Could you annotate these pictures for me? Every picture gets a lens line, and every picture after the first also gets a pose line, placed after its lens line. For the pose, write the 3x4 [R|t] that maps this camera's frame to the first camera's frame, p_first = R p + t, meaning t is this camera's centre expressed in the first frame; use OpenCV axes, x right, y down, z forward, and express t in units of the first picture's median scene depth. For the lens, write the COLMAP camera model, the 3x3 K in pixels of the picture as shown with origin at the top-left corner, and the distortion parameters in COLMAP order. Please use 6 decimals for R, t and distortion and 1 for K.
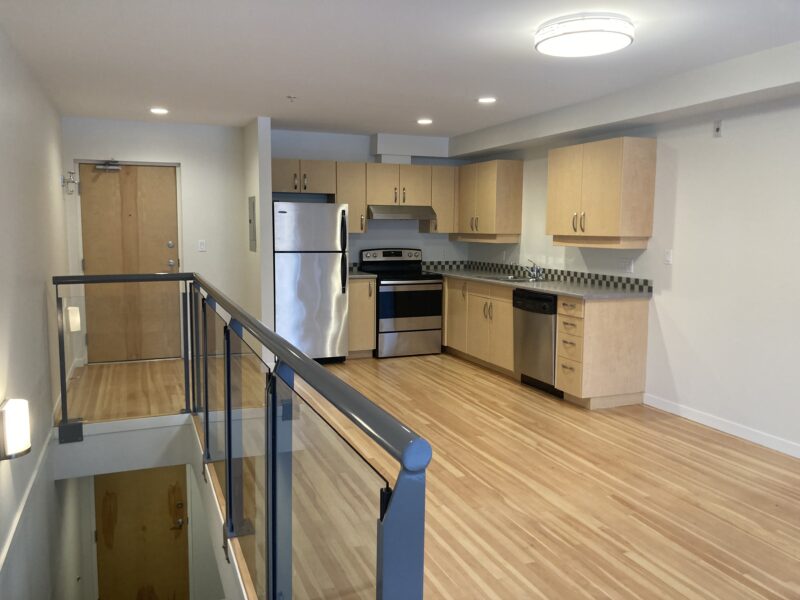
lens RADIAL K [[650.2, 0, 400.0], [0, 650.2, 300.0], [0, 0, 1]] dist [0.045524, -0.003997]
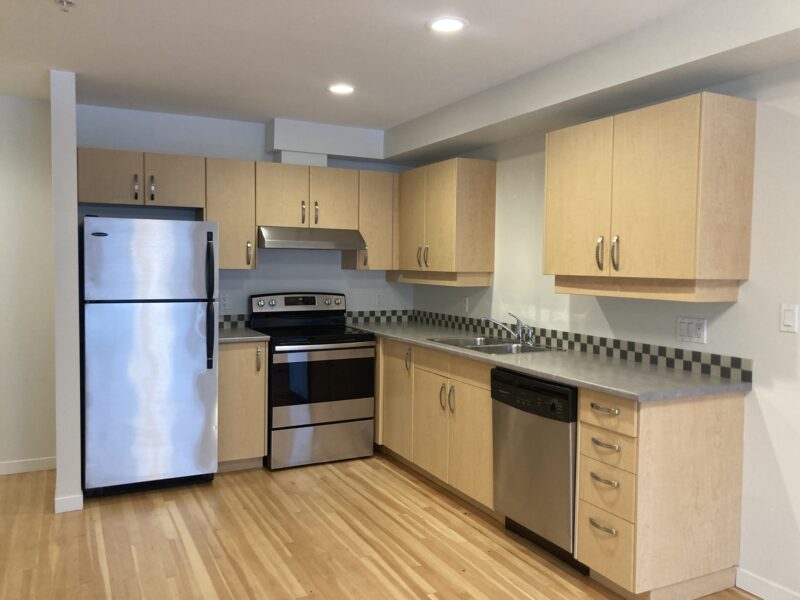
lens RADIAL K [[663.5, 0, 400.0], [0, 663.5, 300.0], [0, 0, 1]] dist [0.005292, 0.003710]
pose [[0.996532, 0.000402, 0.083212, 0.038754], [0.004264, 0.998428, -0.055893, -0.039191], [-0.083104, 0.056054, 0.994963, 0.369033]]
